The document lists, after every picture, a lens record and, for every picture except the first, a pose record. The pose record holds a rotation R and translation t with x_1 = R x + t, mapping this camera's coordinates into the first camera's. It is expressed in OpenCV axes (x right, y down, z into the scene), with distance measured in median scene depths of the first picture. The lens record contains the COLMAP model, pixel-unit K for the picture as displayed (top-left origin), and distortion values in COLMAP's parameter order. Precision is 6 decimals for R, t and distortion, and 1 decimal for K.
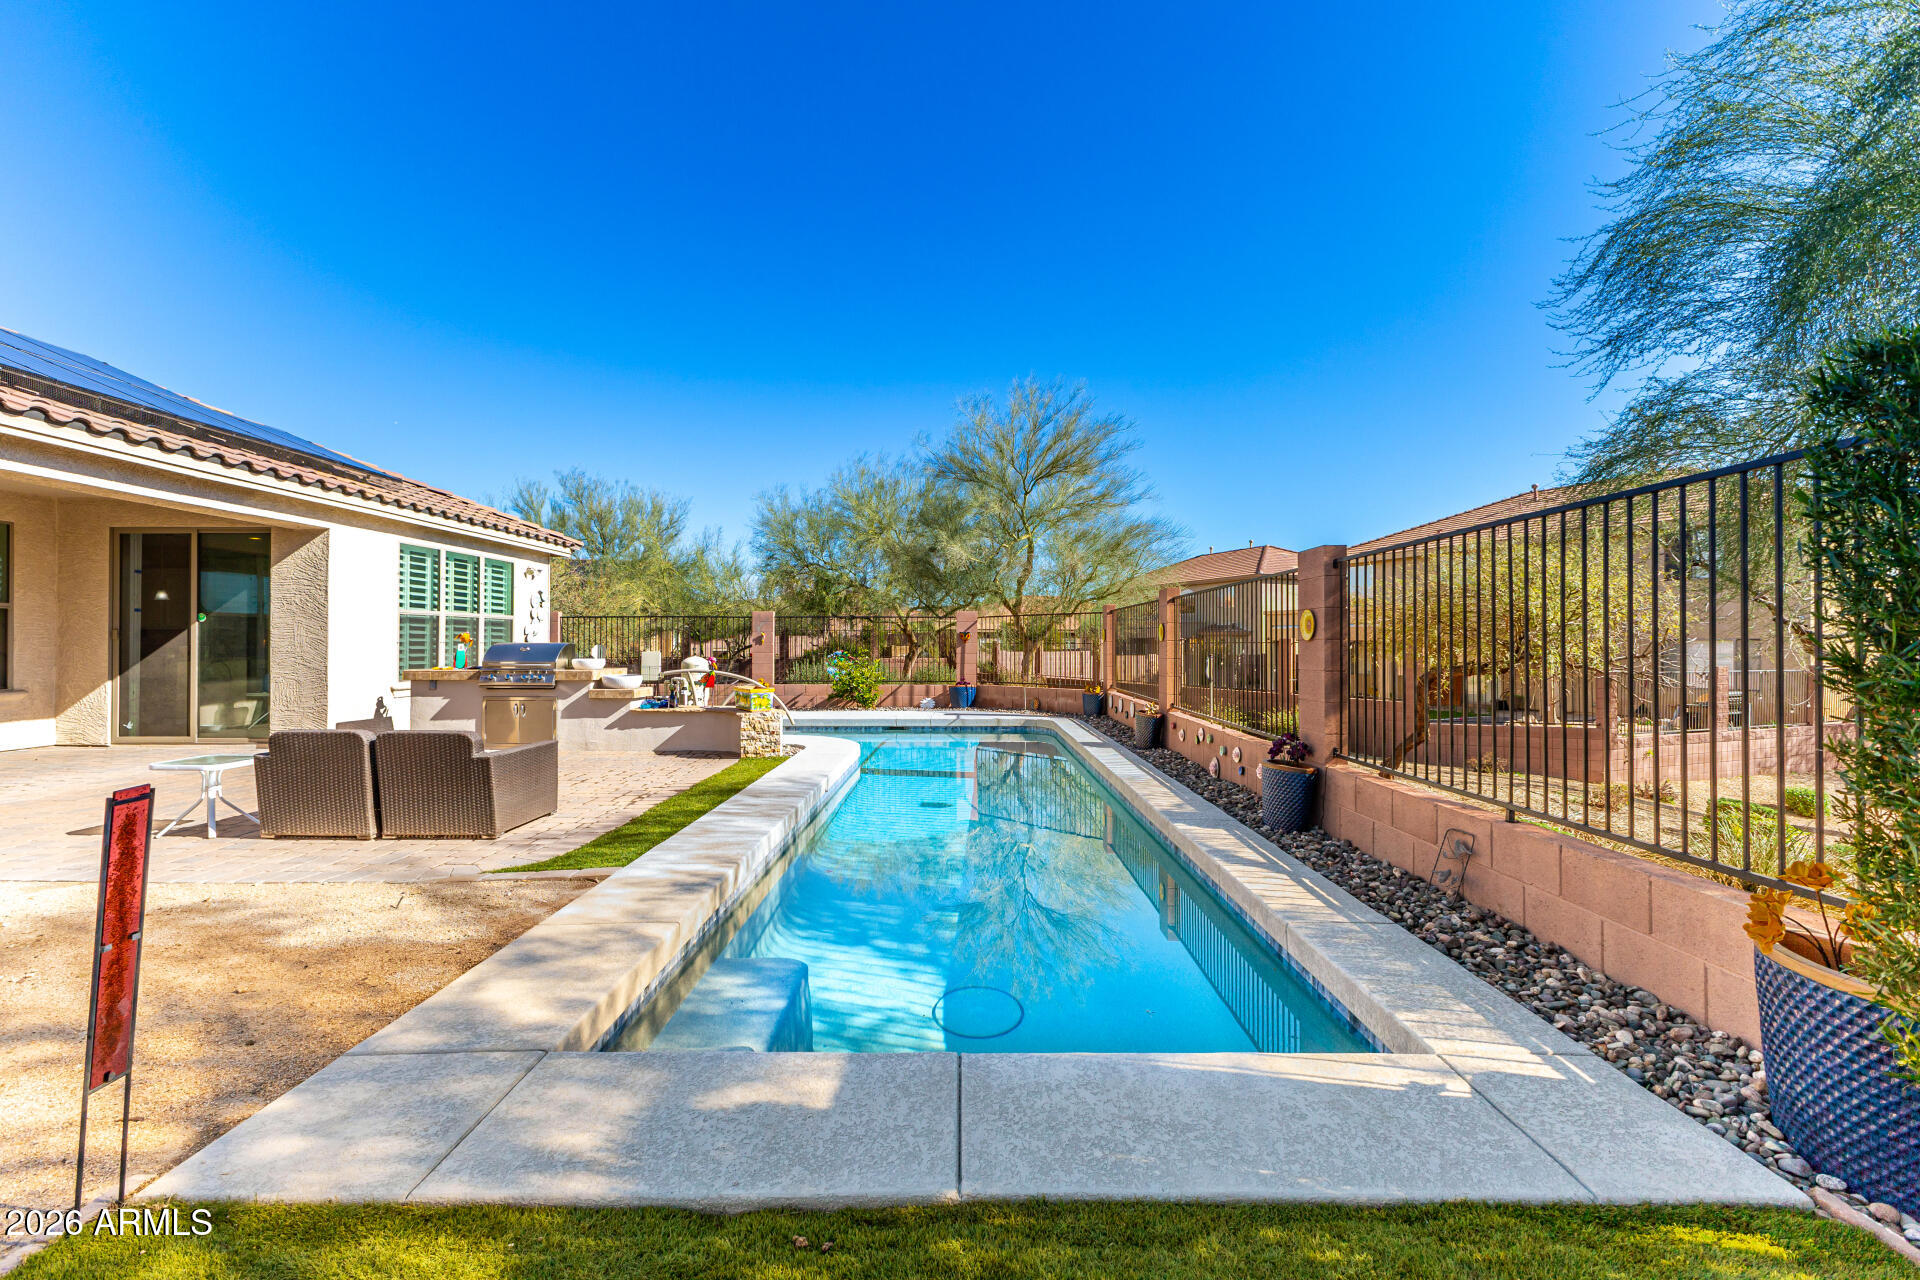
lens RADIAL K [[833.0, 0, 960.2], [0, 833.0, 633.4], [0, 0, 1]] dist [0.017700, -0.006089]
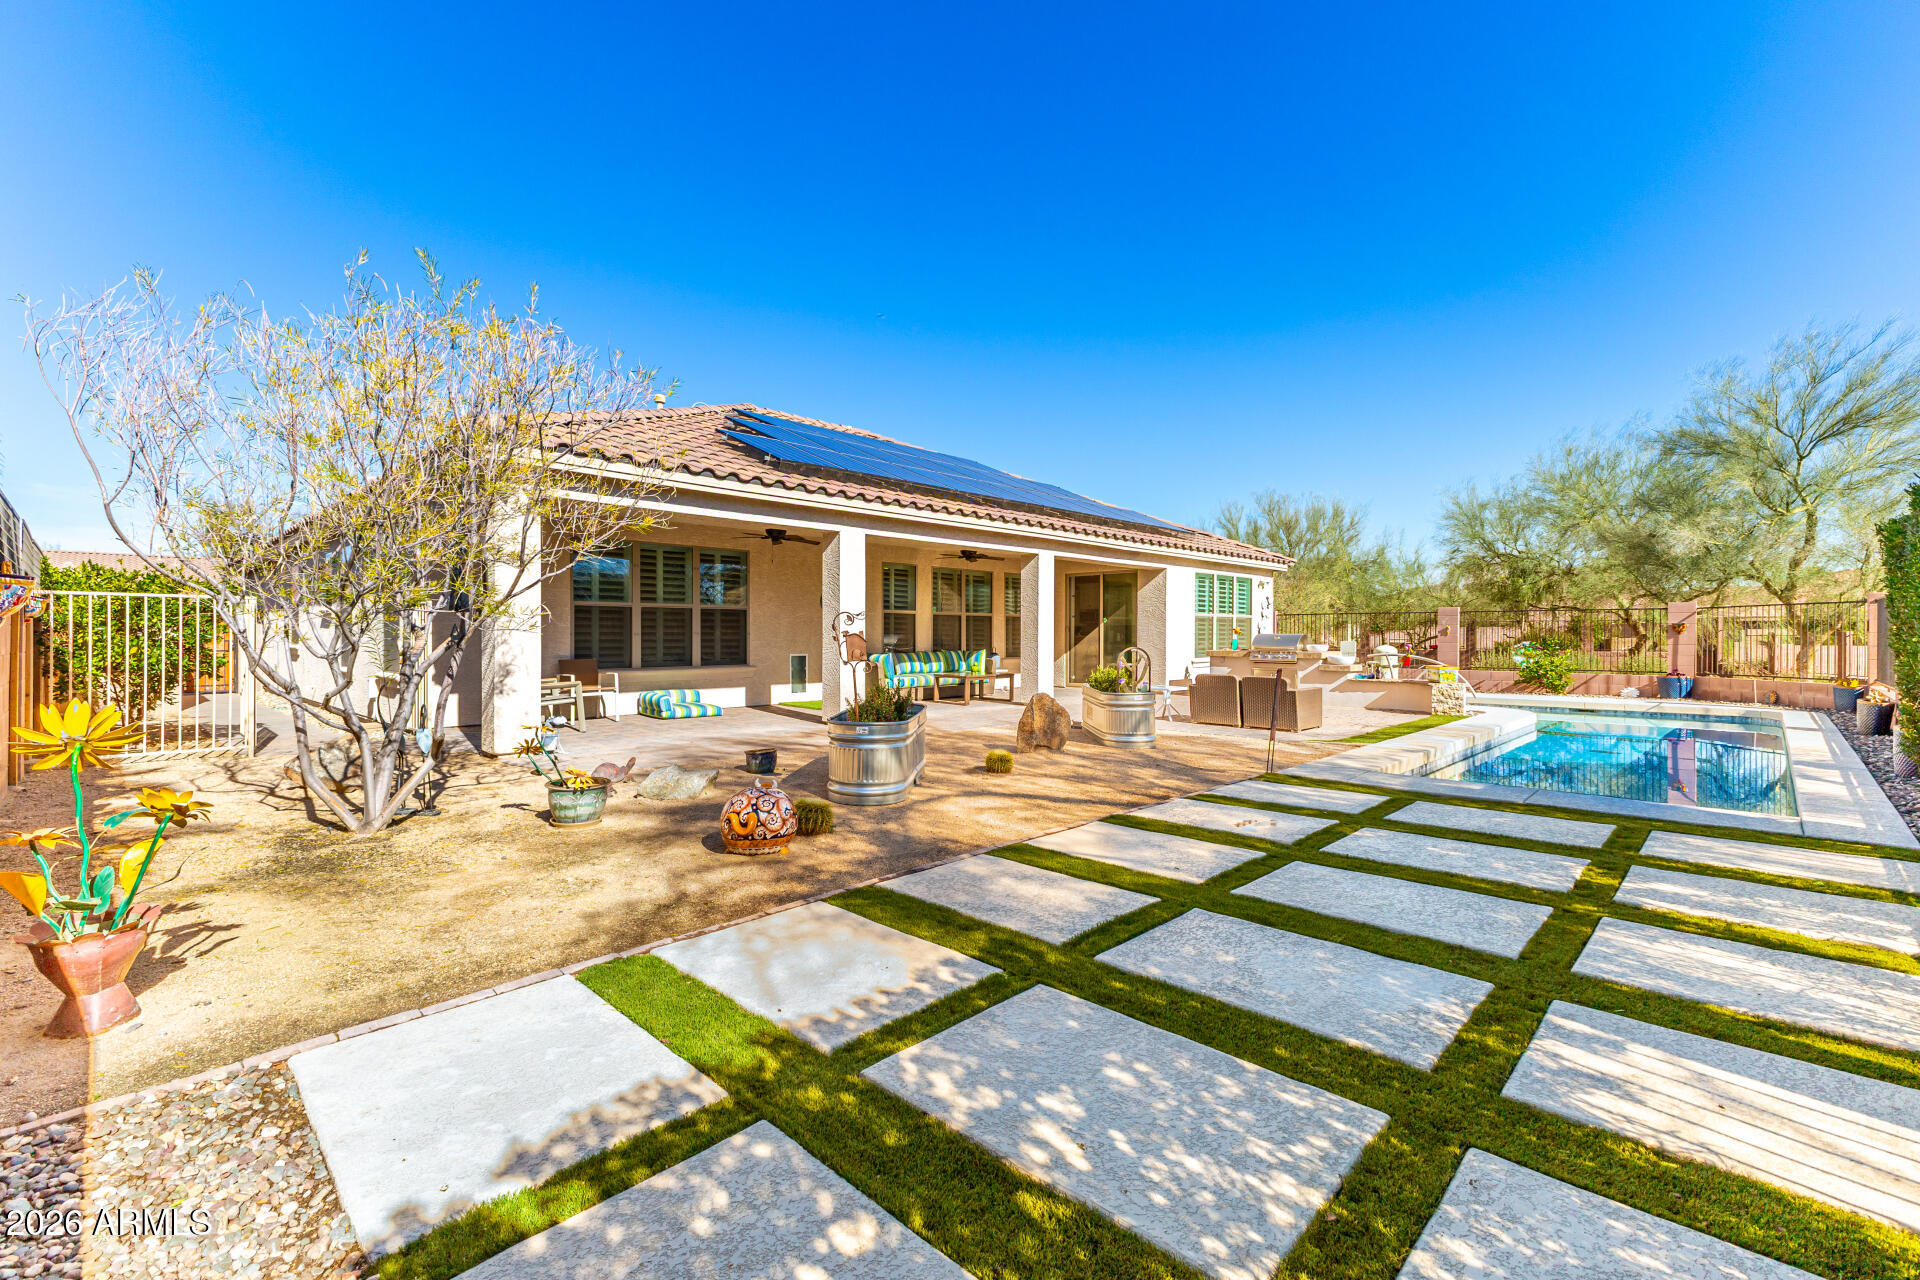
lens RADIAL K [[833.0, 0, 950.5], [0, 833.0, 633.9], [0, 0, 1]] dist [0.017700, -0.006089]
pose [[0.720420, 0.000305, -0.693538, 0.076129], [0.006985, 0.999946, 0.007695, -0.003120], [0.693503, -0.010388, 0.720379, -0.333765]]
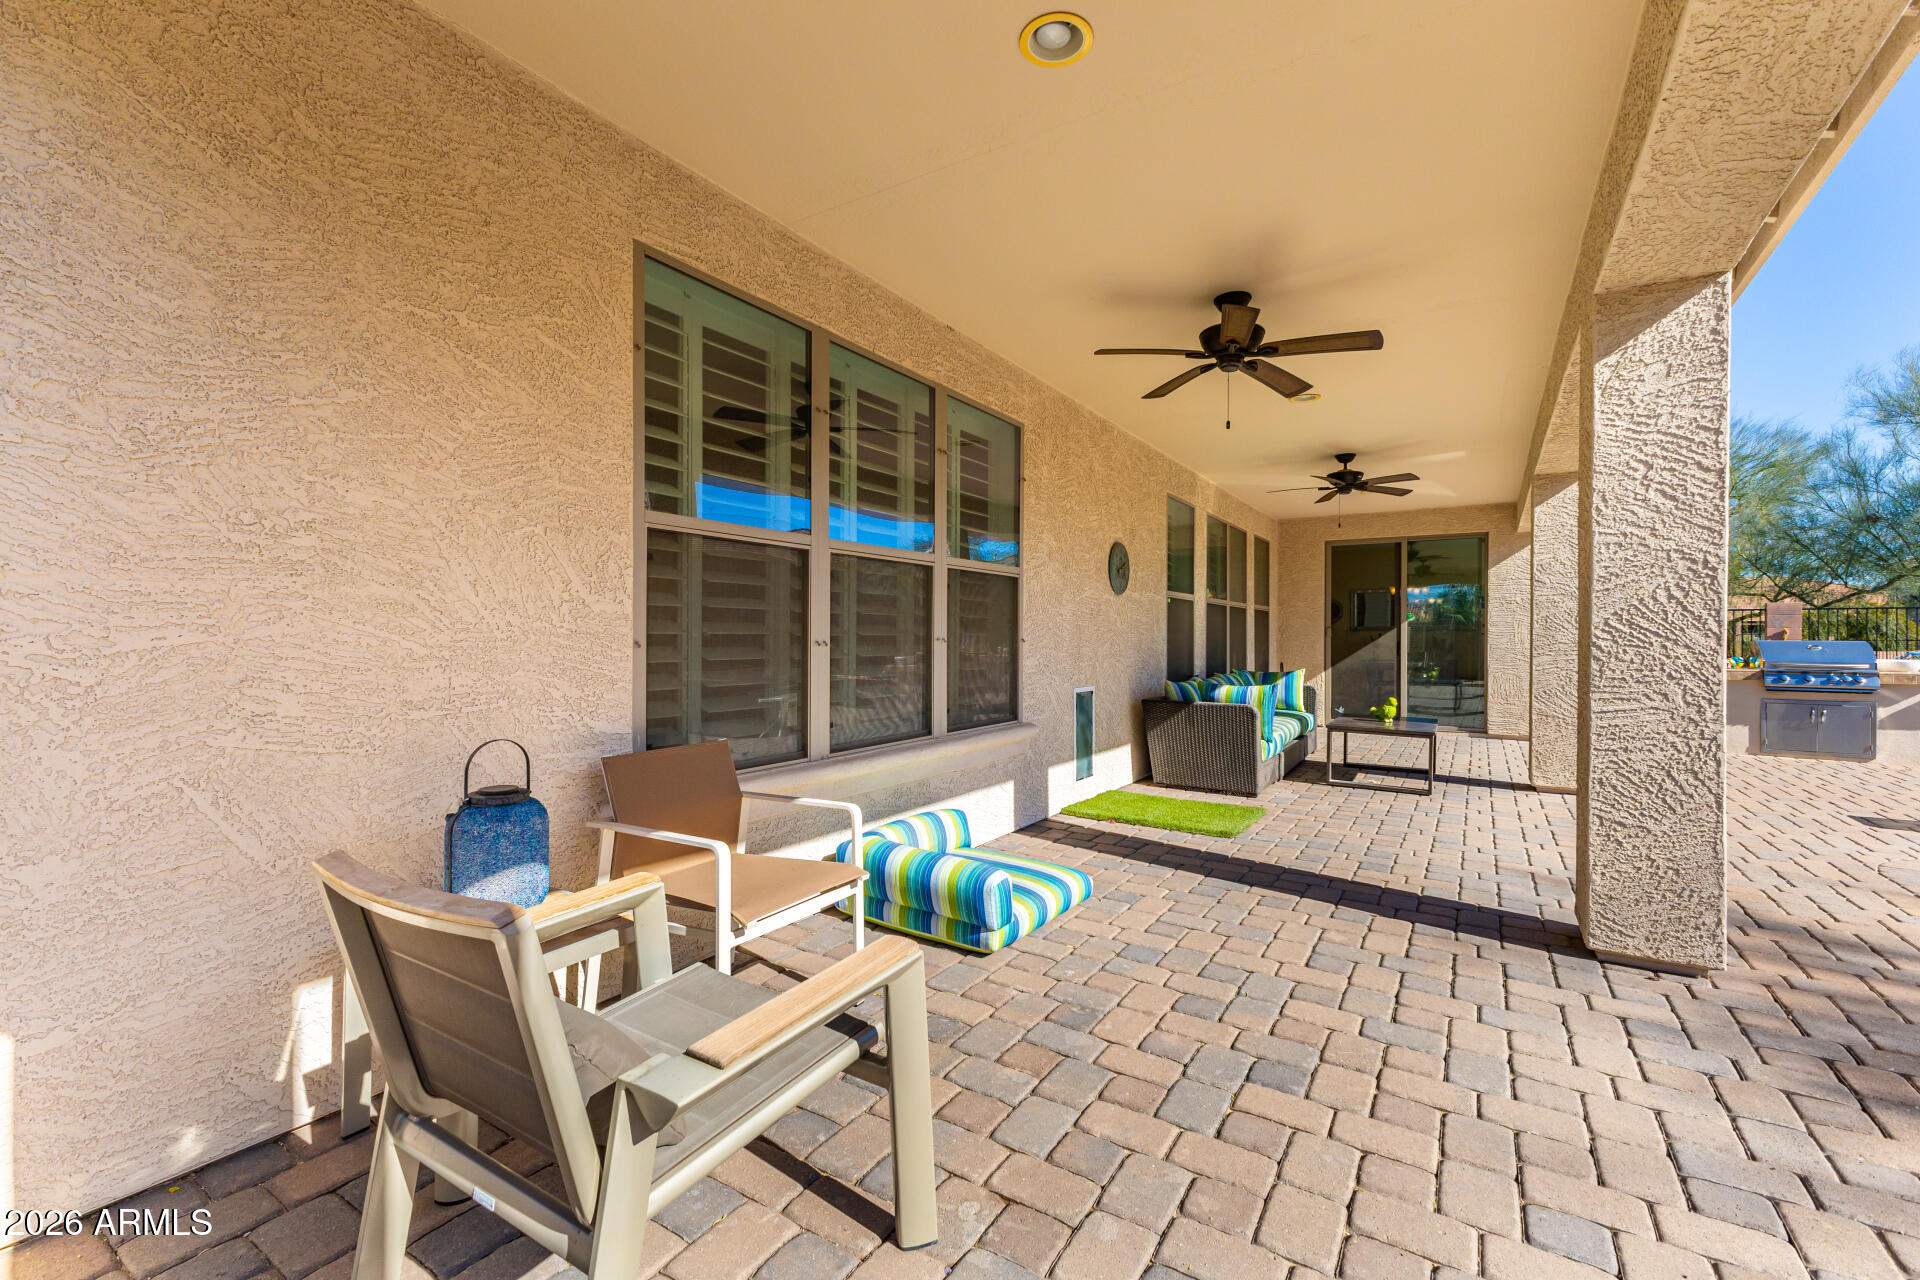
lens RADIAL K [[833.0, 0, 953.0], [0, 833.0, 613.6], [0, 0, 1]] dist [0.017700, -0.006089]
pose [[0.842264, -0.012798, -0.538914, -0.485180], [0.003587, 0.999829, -0.018137, -0.003287], [0.539054, 0.013343, 0.842166, -0.162021]]
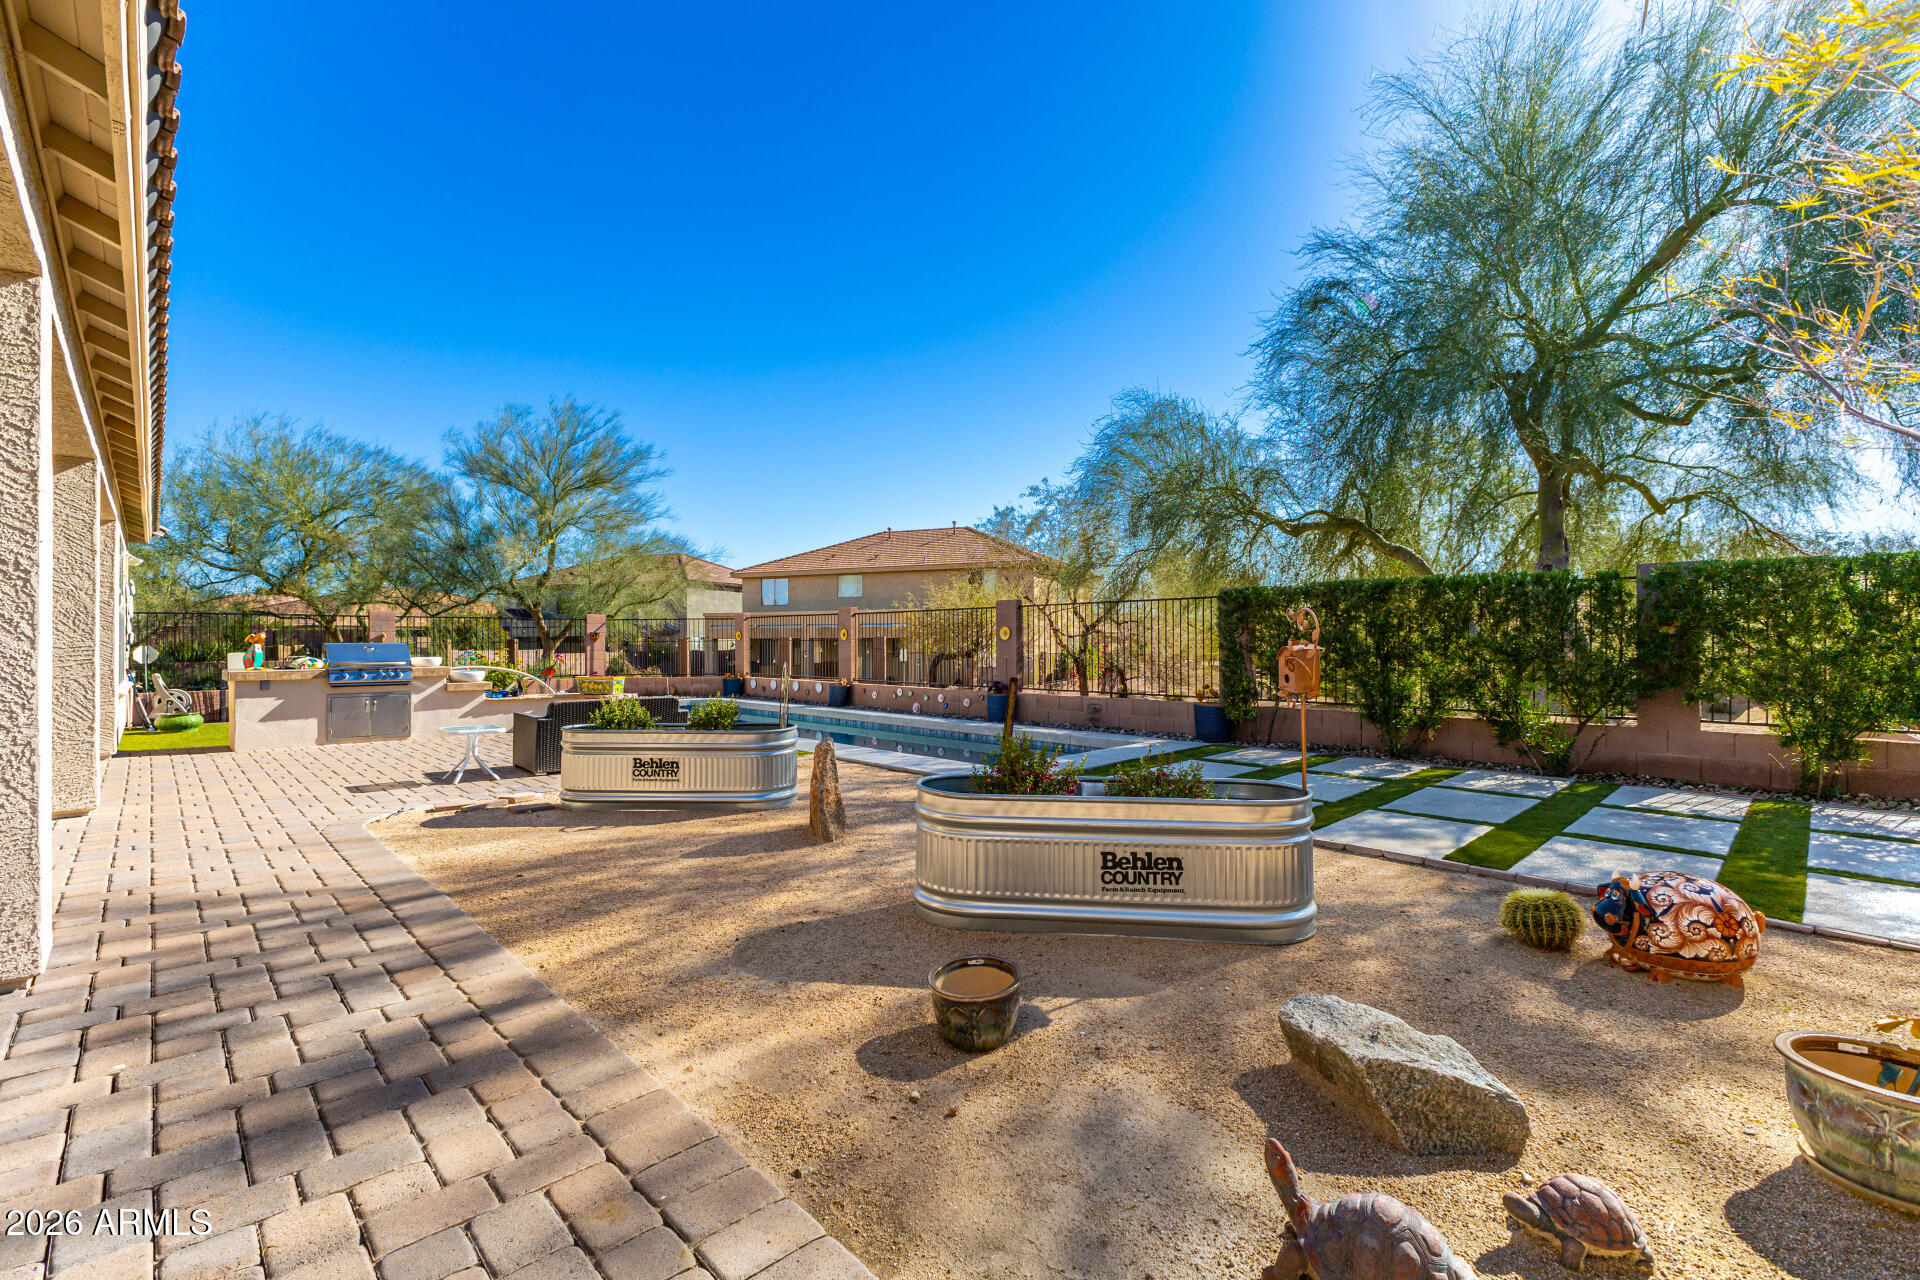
lens RADIAL K [[833.0, 0, 956.7], [0, 833.0, 623.6], [0, 0, 1]] dist [0.017700, -0.006089]
pose [[0.722578, 0.007291, 0.691251, -0.430847], [-0.001010, 0.999954, -0.009491, -0.003077], [-0.691288, 0.006160, 0.722553, -0.184914]]
